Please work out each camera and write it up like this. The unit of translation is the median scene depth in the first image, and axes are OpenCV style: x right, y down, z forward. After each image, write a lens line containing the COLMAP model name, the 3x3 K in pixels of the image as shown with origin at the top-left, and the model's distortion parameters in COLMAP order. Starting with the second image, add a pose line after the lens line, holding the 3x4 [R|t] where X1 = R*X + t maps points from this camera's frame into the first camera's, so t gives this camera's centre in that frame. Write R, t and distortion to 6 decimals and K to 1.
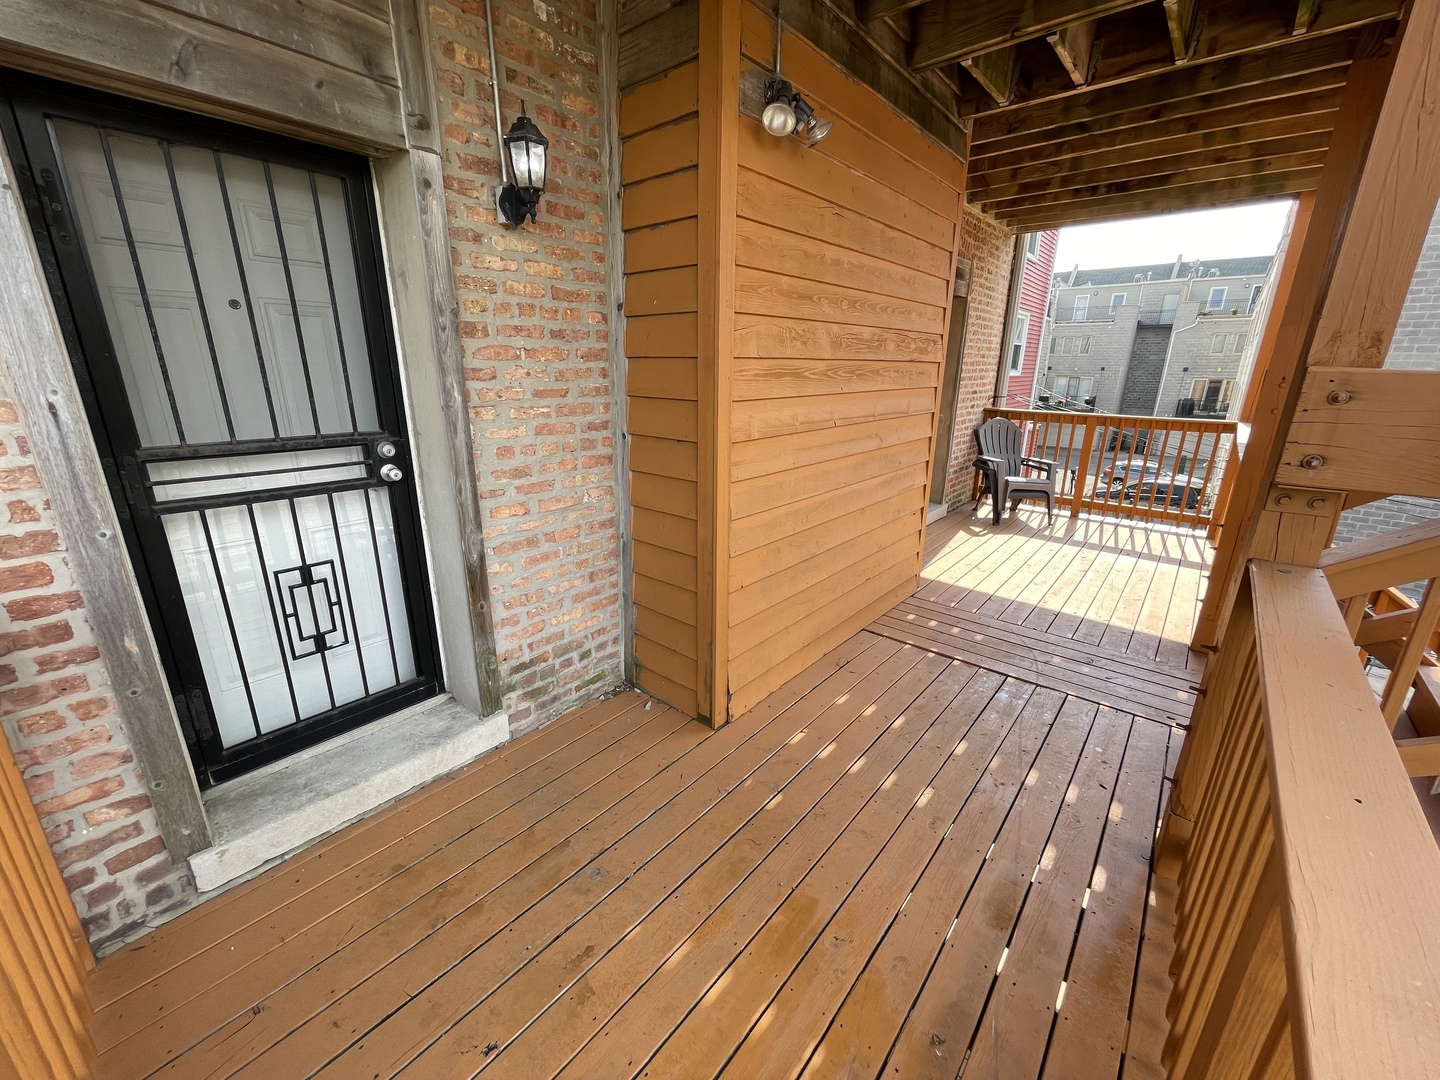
lens RADIAL K [[580.1, 0, 717.7], [0, 580.1, 539.4], [0, 0, 1]] dist [0.002229, -0.000011]
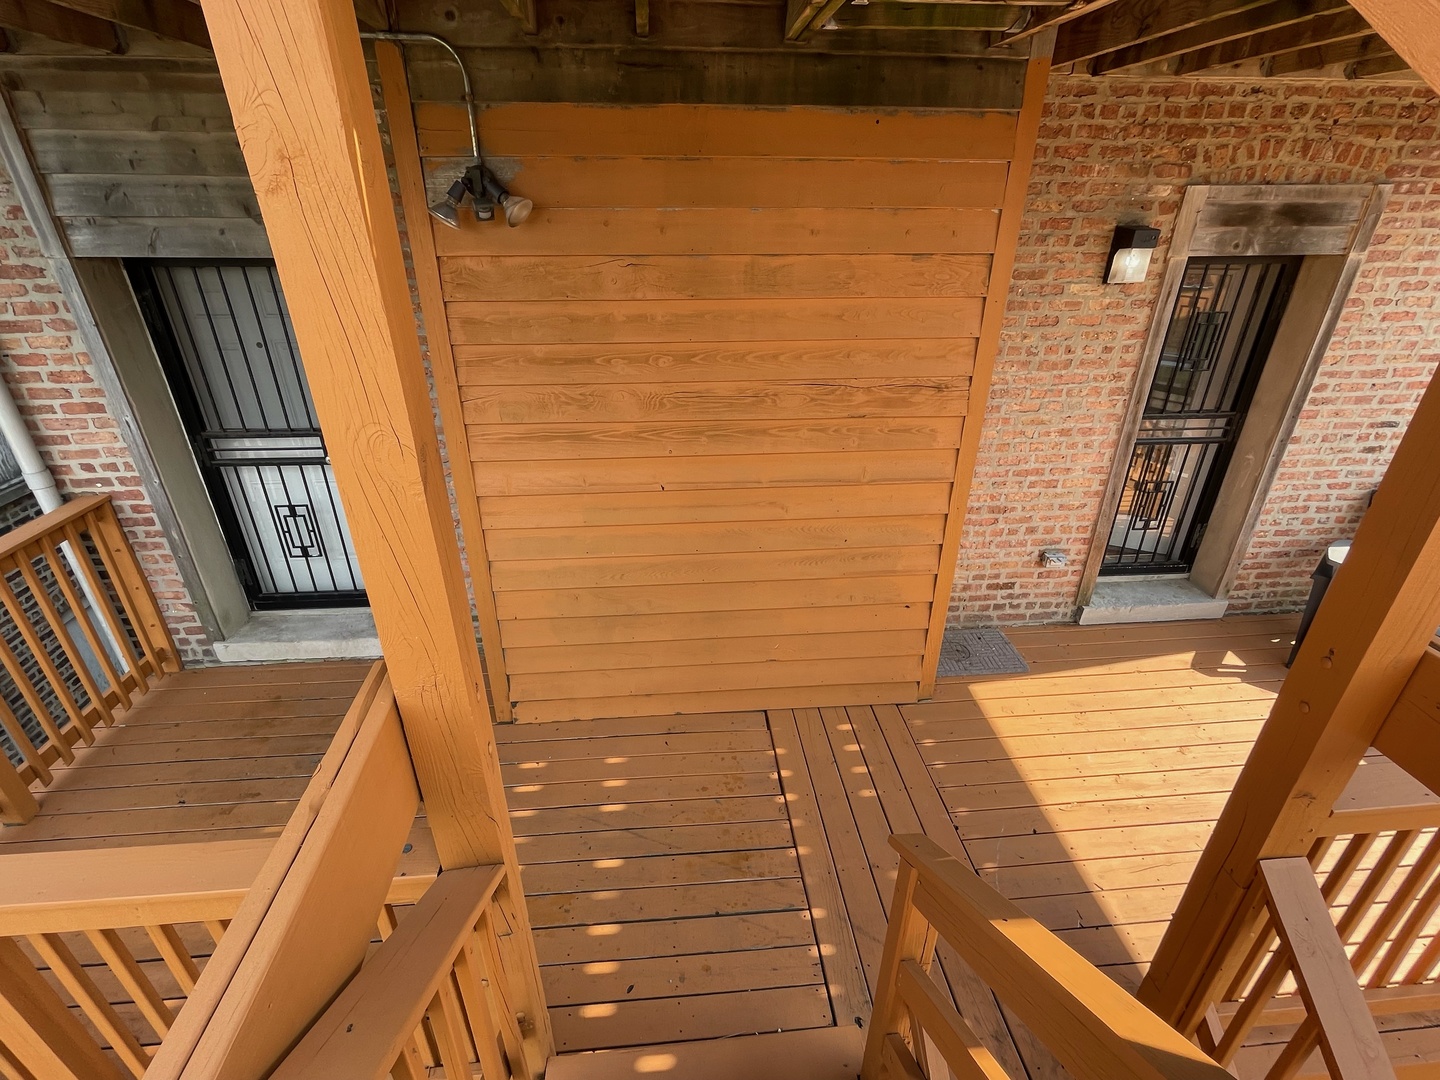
lens RADIAL K [[676.7, 0, 718.1], [0, 676.7, 538.7], [0, 0, 1]] dist [0.002734, 0.000247]
pose [[0.707572, 0.313752, -0.633168, 1.369310], [-0.201647, 0.948418, 0.244625, -0.573936], [0.677260, -0.045413, 0.734341, 0.418739]]
